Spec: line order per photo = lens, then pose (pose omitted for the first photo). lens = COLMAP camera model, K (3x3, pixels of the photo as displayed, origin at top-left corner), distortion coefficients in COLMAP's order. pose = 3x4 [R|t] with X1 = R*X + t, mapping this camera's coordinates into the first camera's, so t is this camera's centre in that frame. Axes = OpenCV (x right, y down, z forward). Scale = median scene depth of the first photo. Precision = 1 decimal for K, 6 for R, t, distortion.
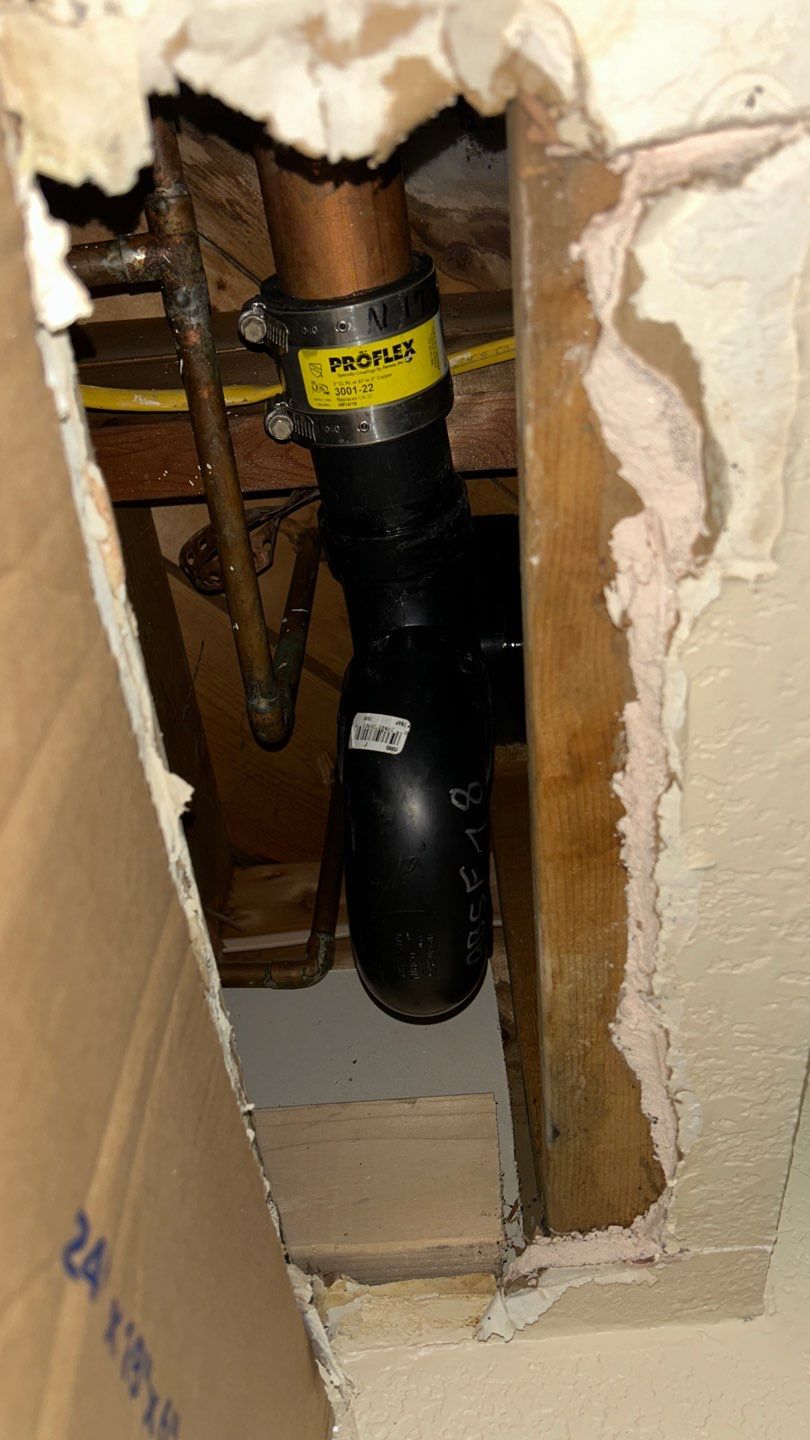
lens RADIAL K [[1092.7, 0, 398.0], [0, 1092.7, 684.1], [0, 0, 1]] dist [0.118963, -0.107571]
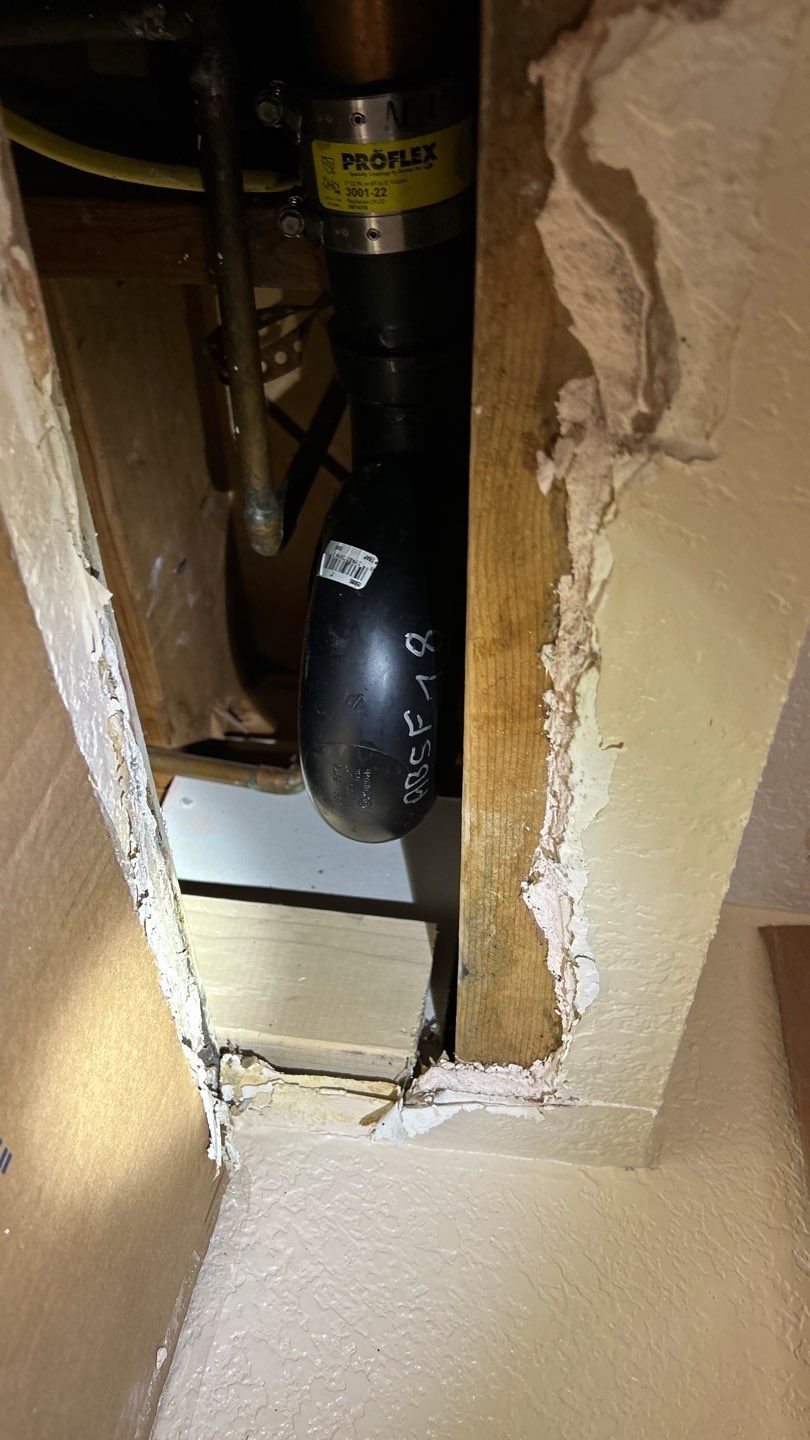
lens RADIAL K [[1107.6, 0, 364.7], [0, 1107.6, 668.3], [0, 0, 1]] dist [0.150148, -0.213596]
pose [[0.984568, 0.158632, -0.073902, 0.098327], [-0.146018, 0.977423, 0.152722, -0.021605], [0.096460, -0.139574, 0.985502, 0.005990]]
